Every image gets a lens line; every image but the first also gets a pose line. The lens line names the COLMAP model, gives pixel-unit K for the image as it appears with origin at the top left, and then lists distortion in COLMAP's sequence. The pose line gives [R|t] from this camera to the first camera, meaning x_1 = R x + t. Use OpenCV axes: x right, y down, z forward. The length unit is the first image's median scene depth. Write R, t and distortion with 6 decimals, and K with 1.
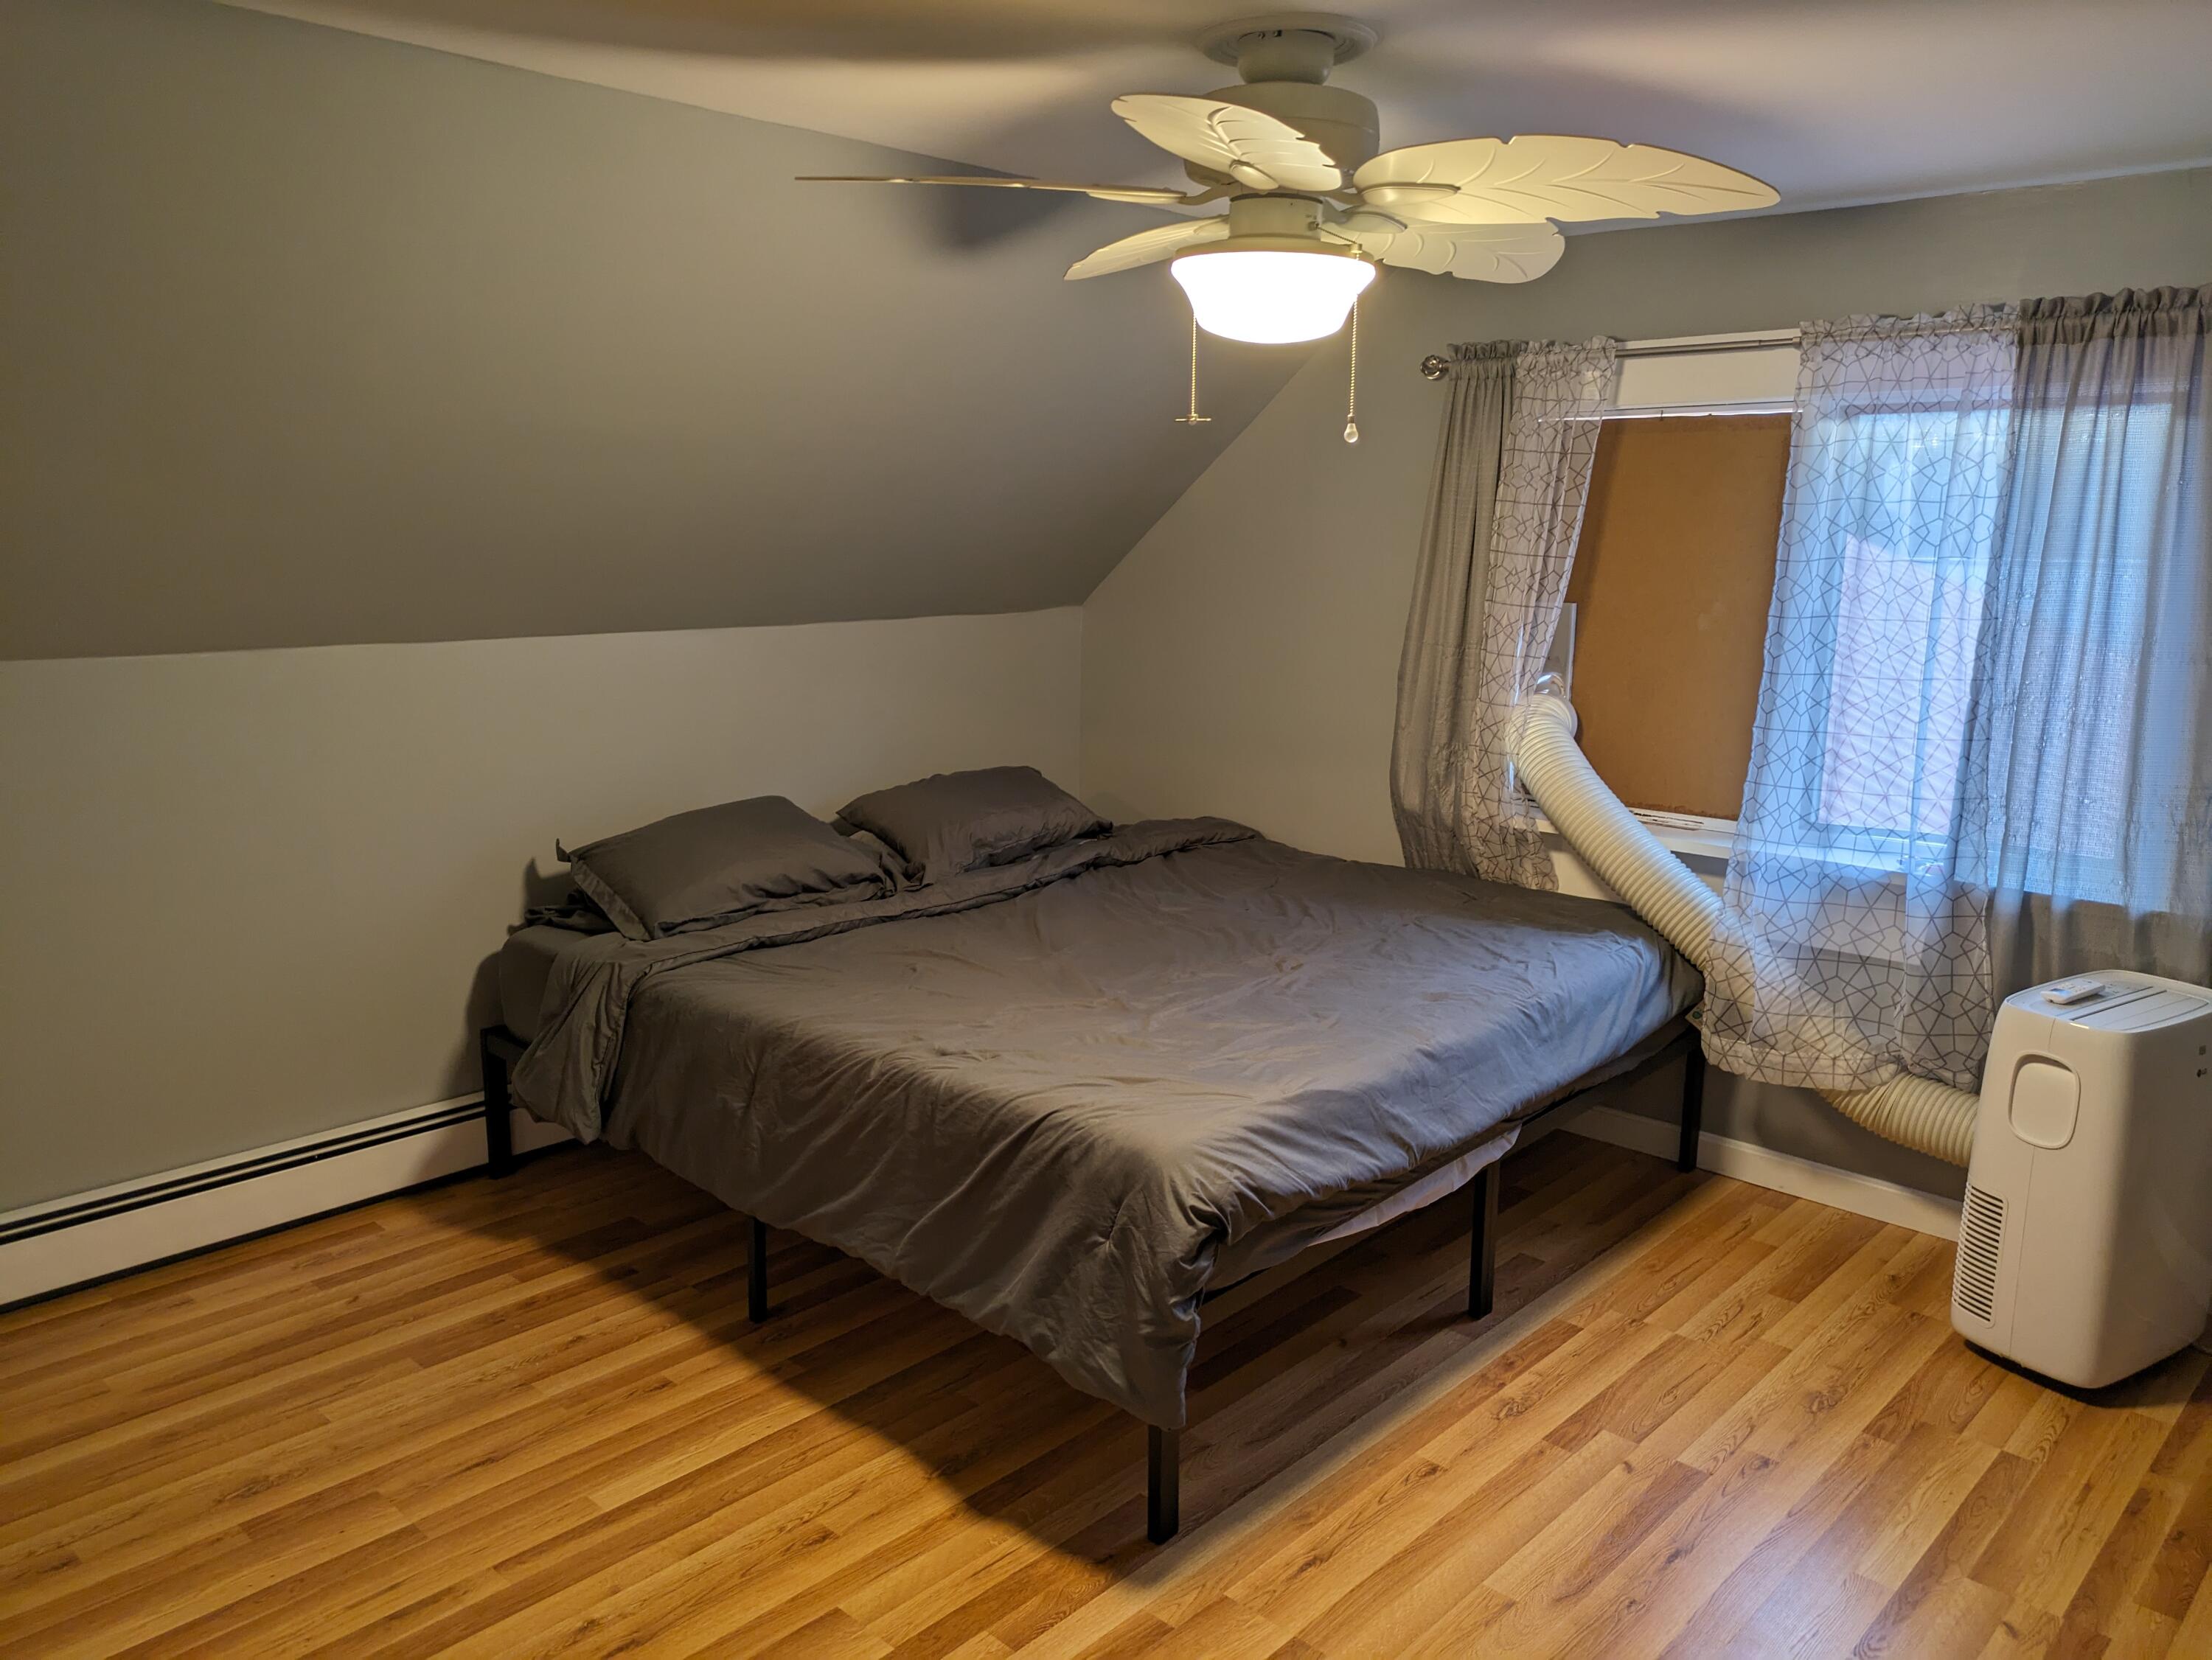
lens RADIAL K [[1654.8, 0, 1106.0], [0, 1654.8, 830.0], [0, 0, 1]] dist [0.035598, 0.000369]
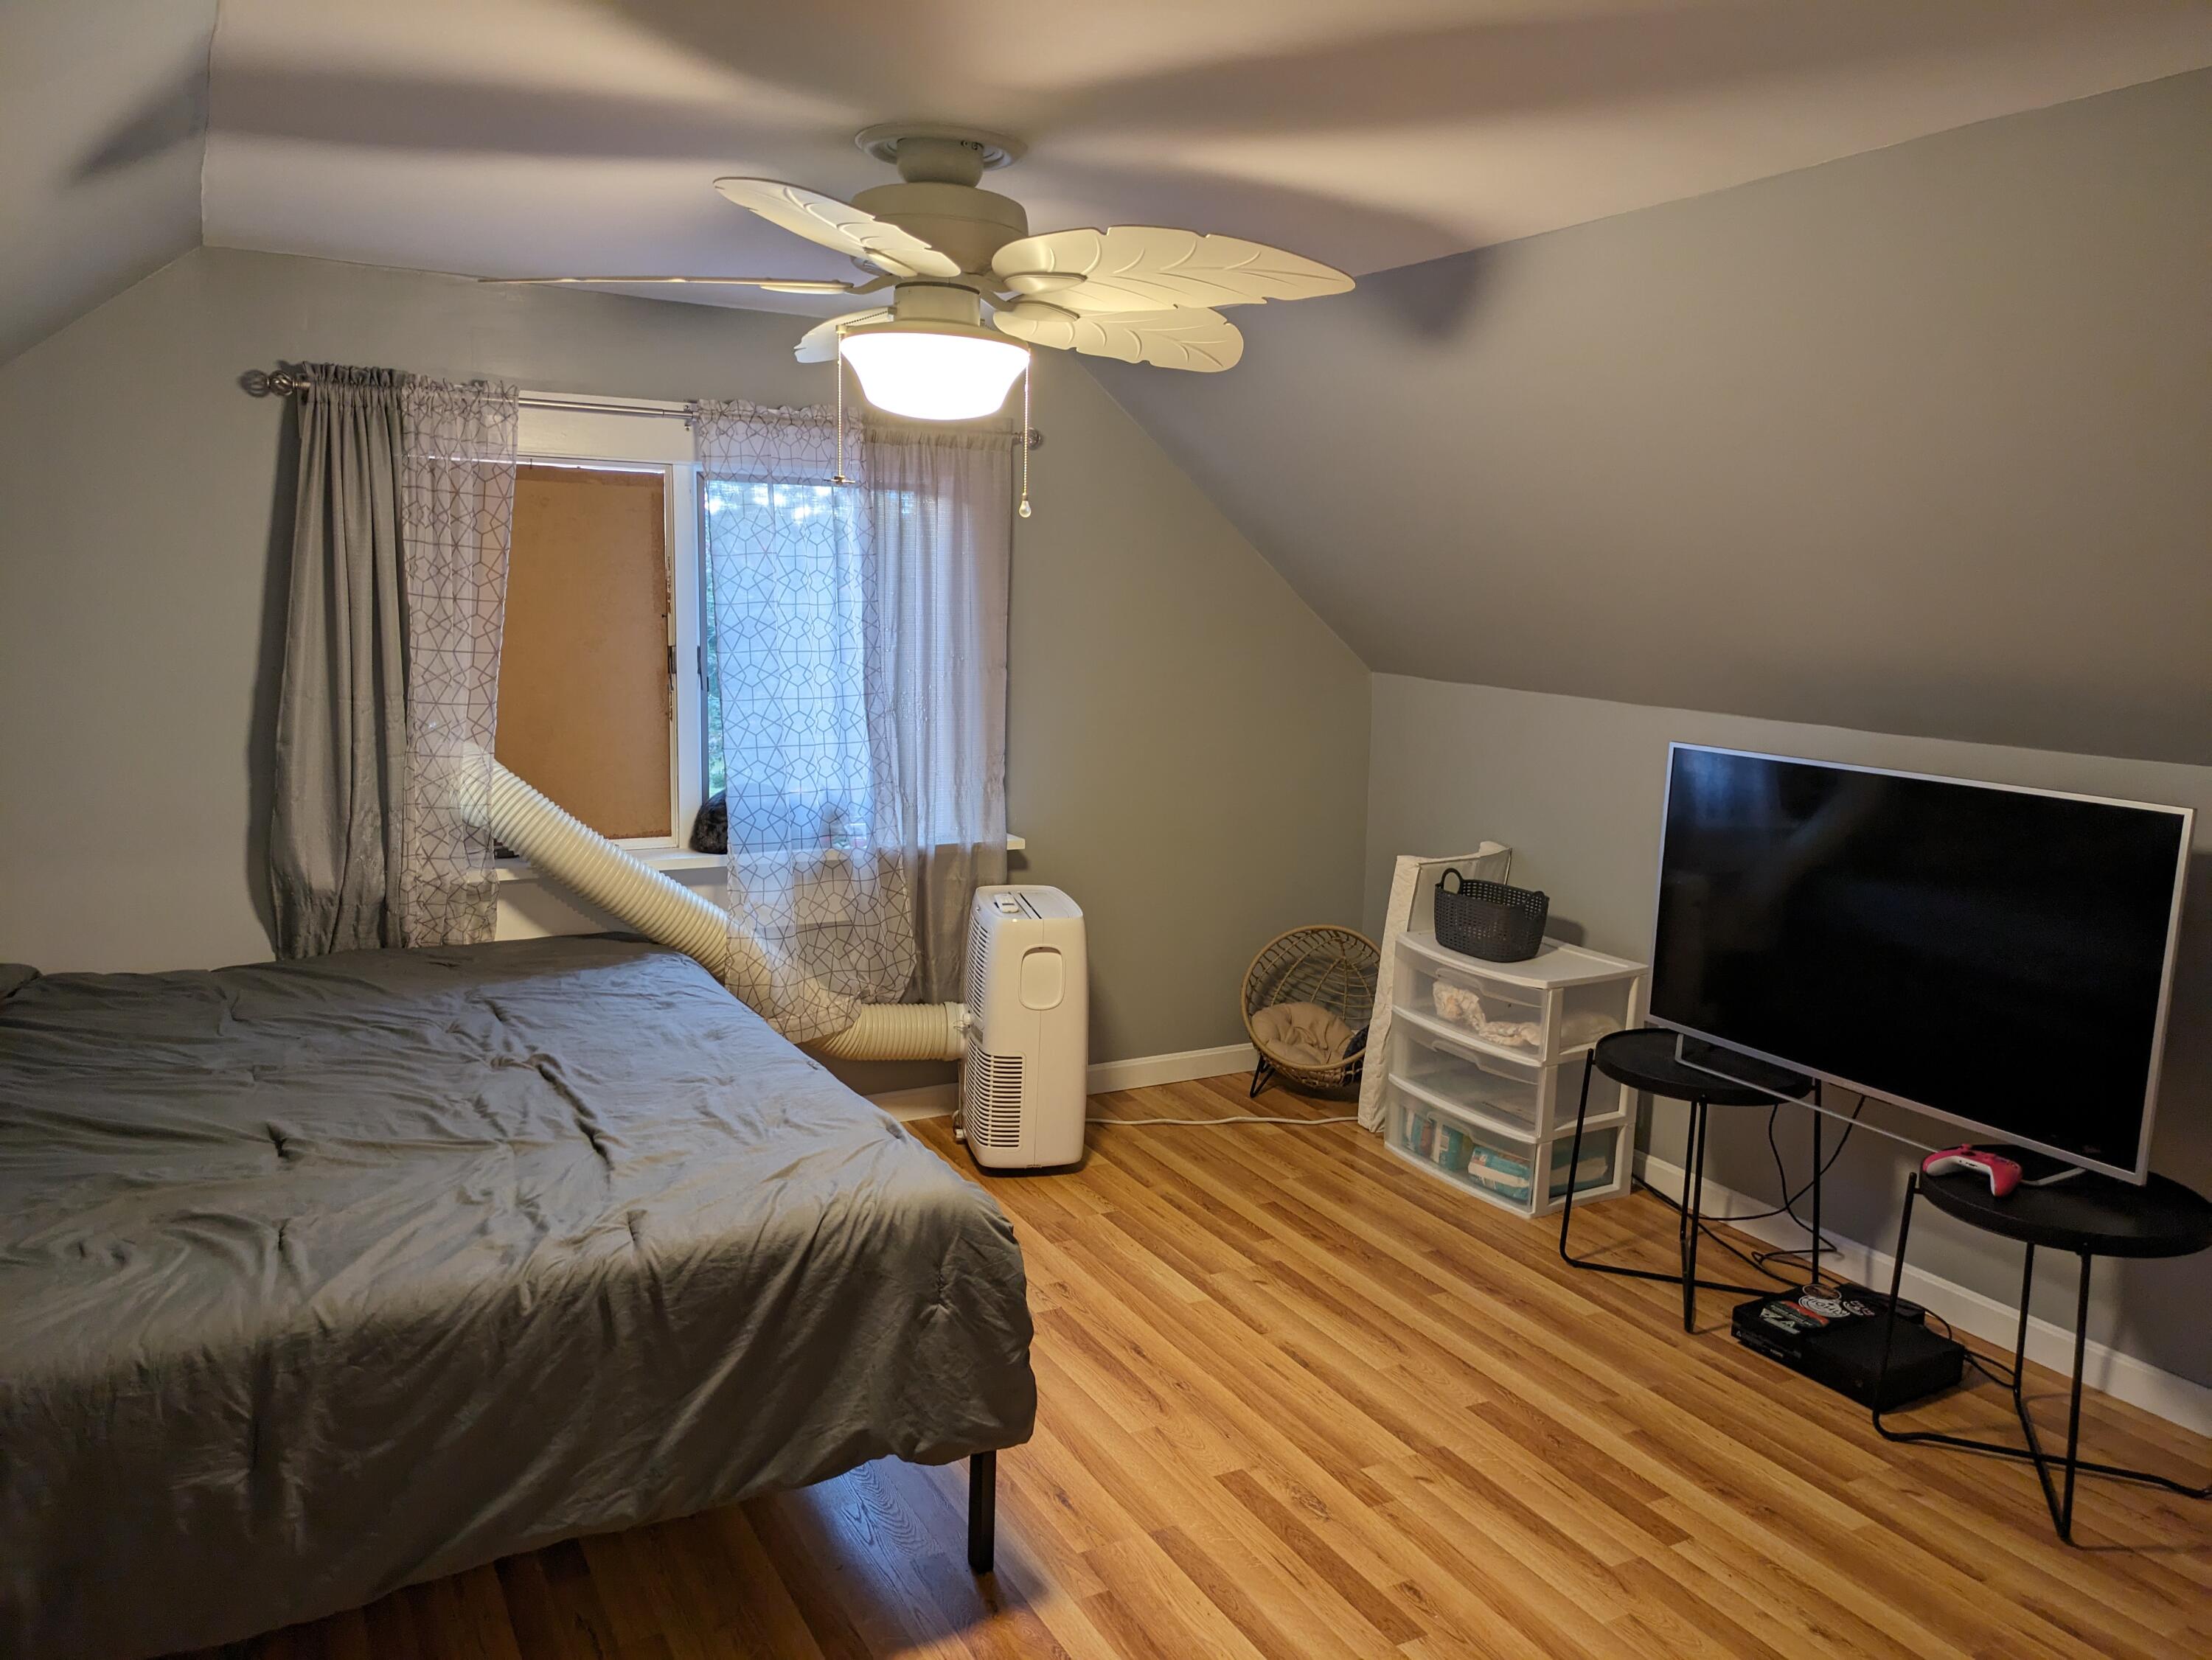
lens RADIAL K [[1625.6, 0, 1106.0], [0, 1625.6, 830.0], [0, 0, 1]] dist [0.068303, -0.064634]
pose [[0.319474, -0.146986, 0.936126, -0.639950], [0.152523, 0.982992, 0.102293, -0.089179], [-0.935240, 0.110101, 0.336459, 0.413318]]
